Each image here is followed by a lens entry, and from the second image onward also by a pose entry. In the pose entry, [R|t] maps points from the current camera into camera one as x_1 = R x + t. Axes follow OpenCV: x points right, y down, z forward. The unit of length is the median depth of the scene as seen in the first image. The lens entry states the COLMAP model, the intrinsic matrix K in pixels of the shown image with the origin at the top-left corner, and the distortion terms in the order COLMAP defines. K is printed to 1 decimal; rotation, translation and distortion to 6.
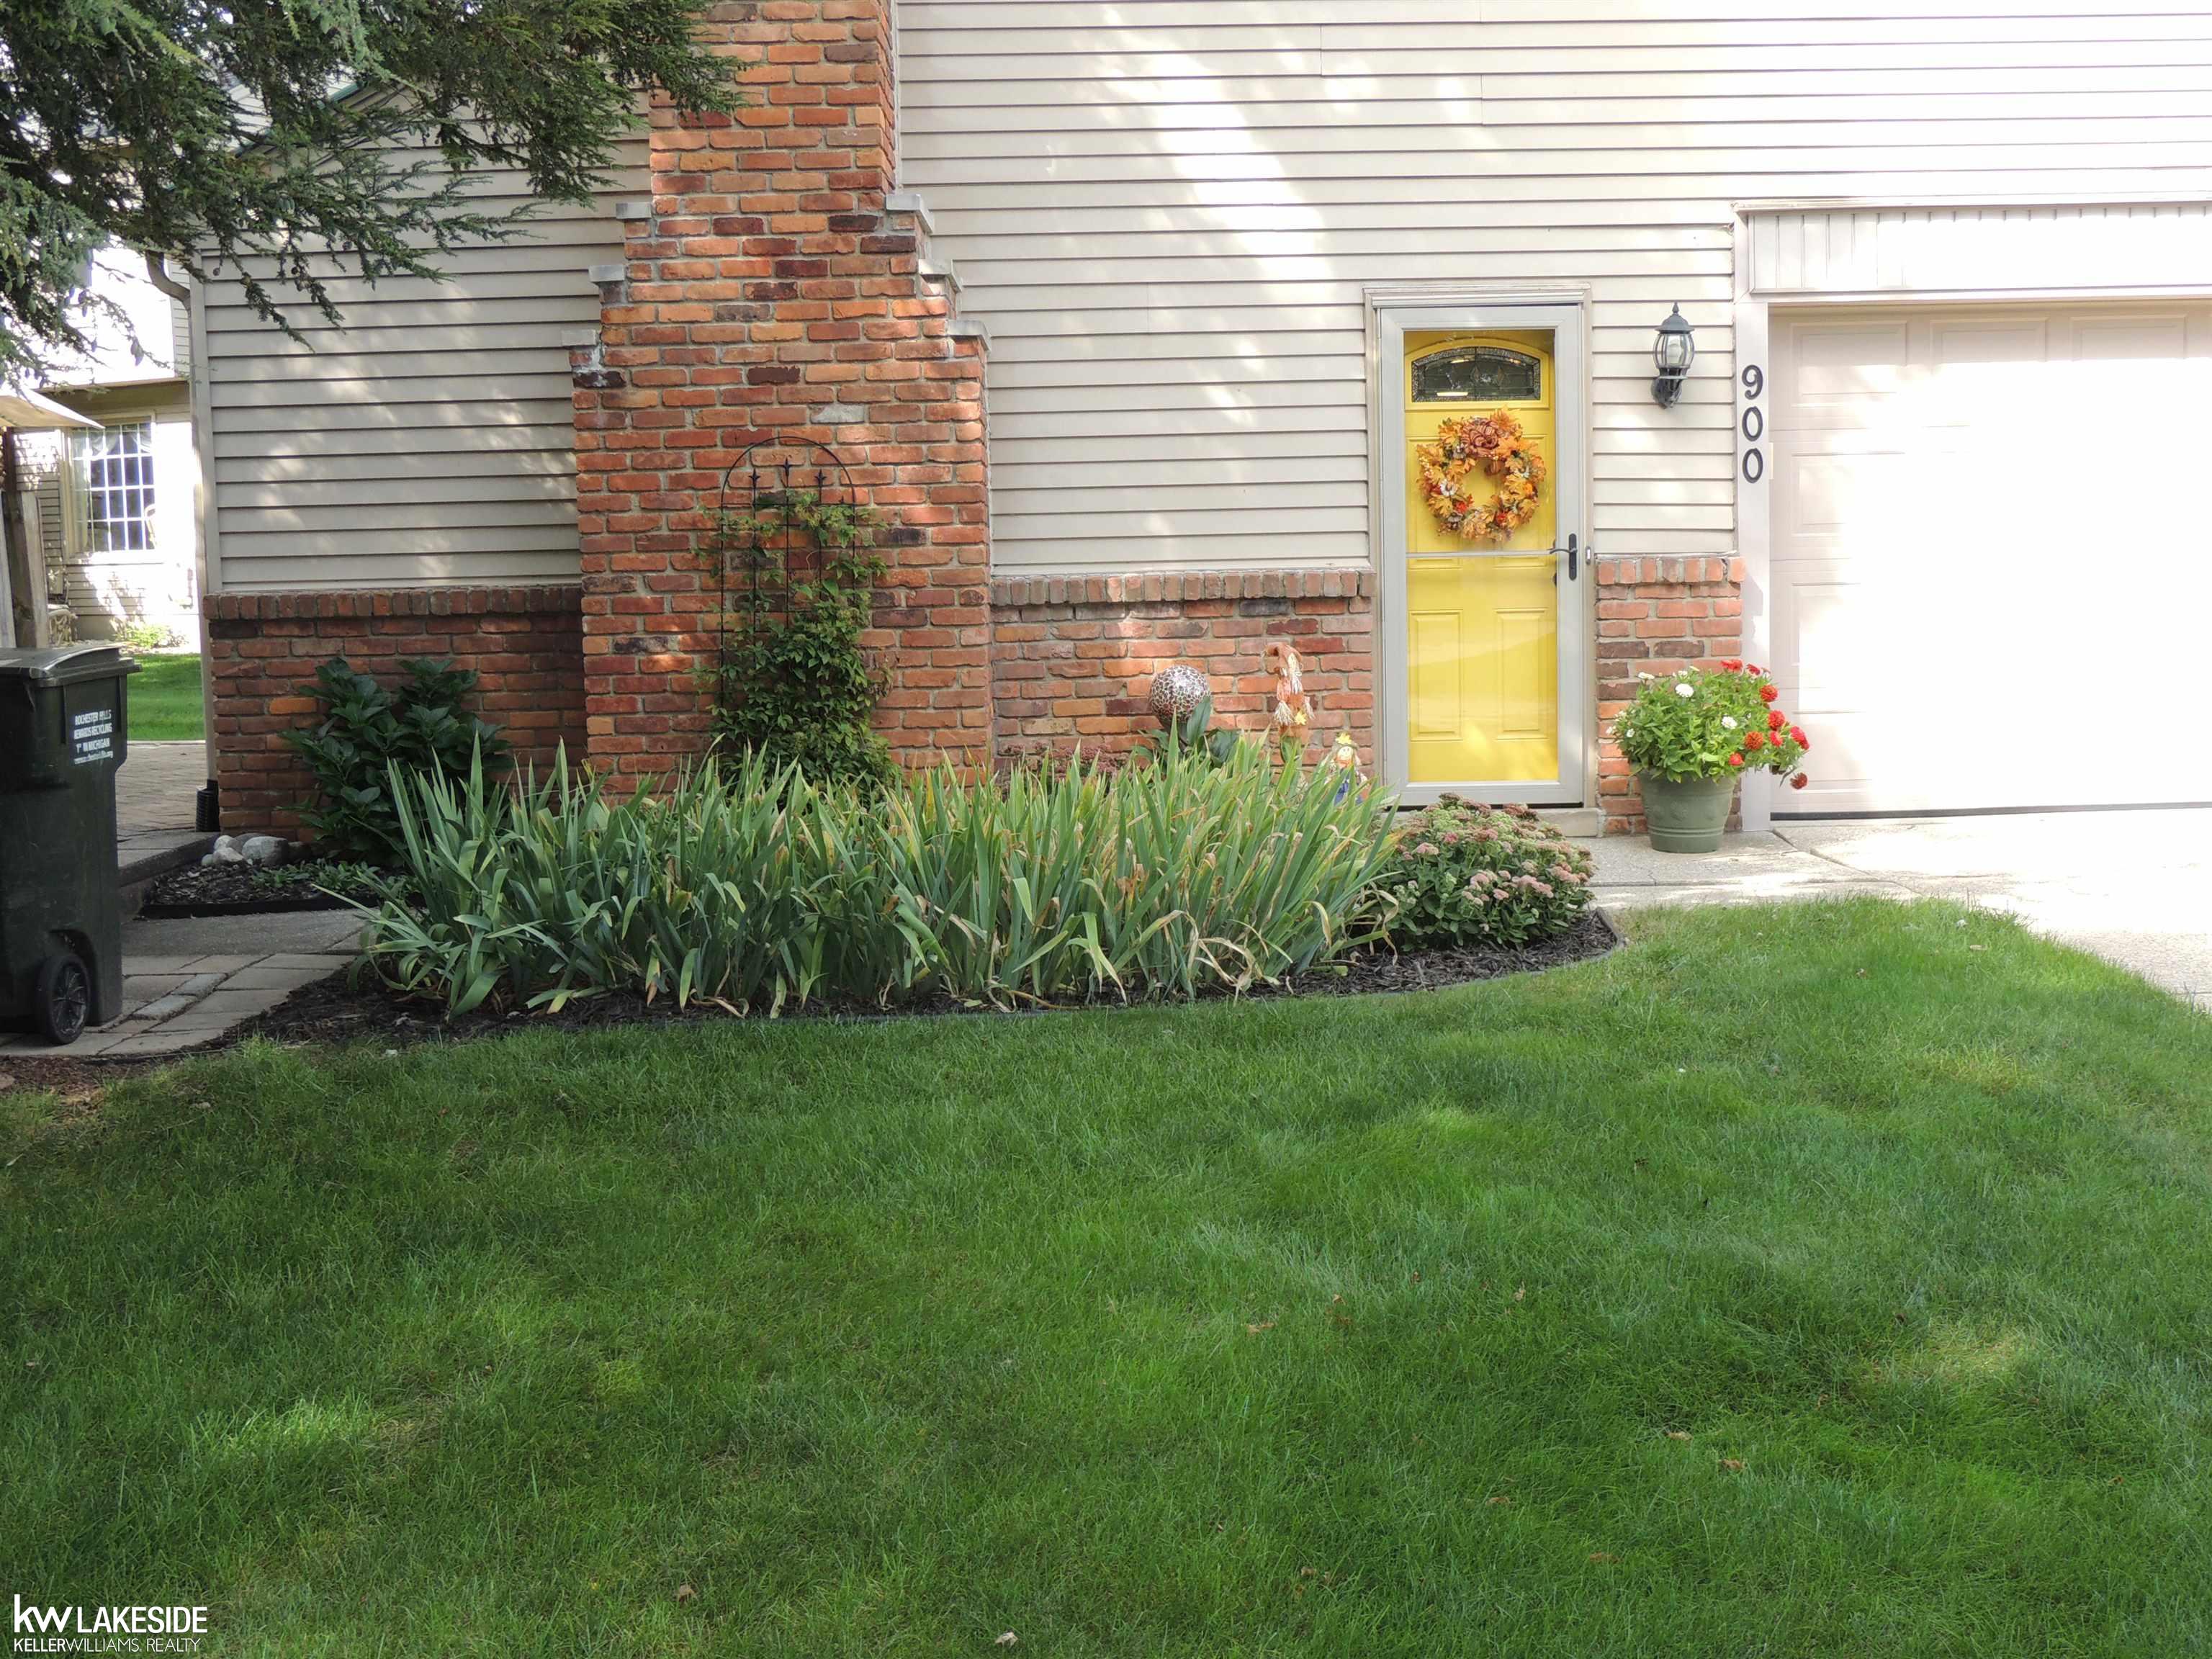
lens RADIAL K [[2496.9, 0, 1106.0], [0, 2496.9, 829.5], [0, 0, 1]] dist [-0.042146, -0.018460]
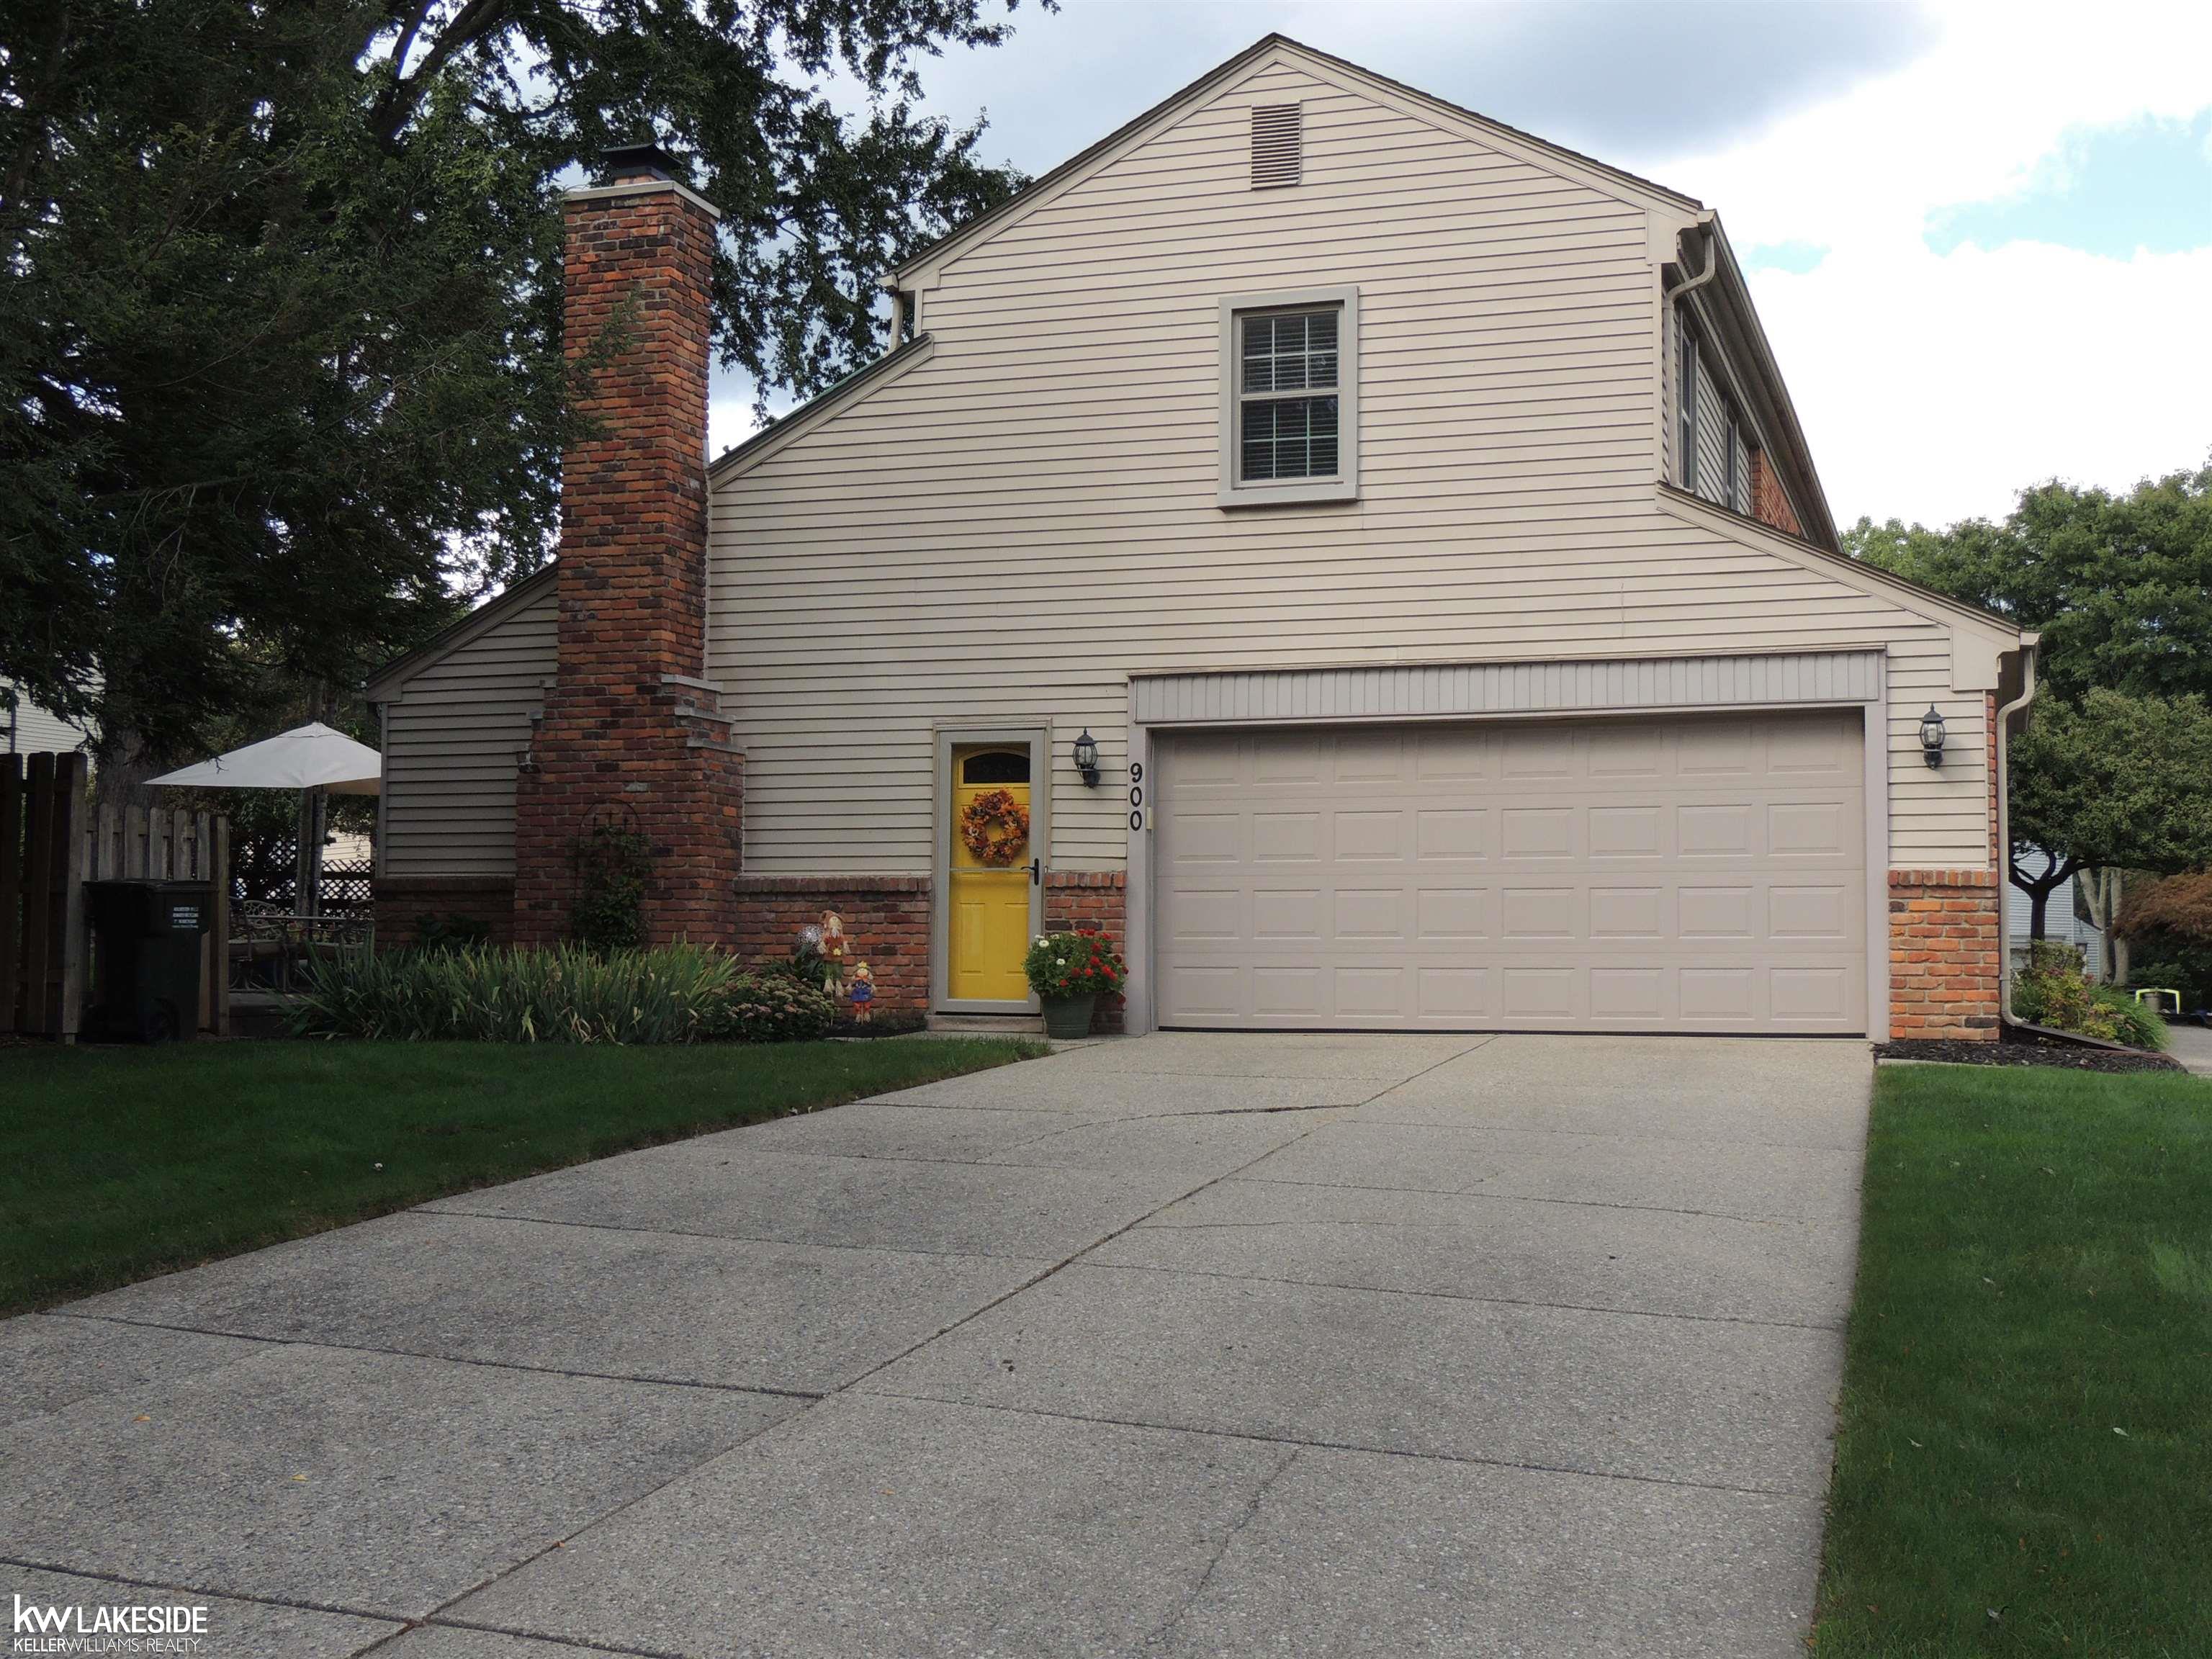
lens RADIAL K [[2496.9, 0, 1106.0], [0, 2496.9, 829.5], [0, 0, 1]] dist [-0.042146, -0.018460]
pose [[0.939682, 0.011794, -0.341847, 0.836813], [-0.066682, 0.986547, -0.149261, 0.119741], [0.335488, 0.163052, 0.927827, -0.612559]]
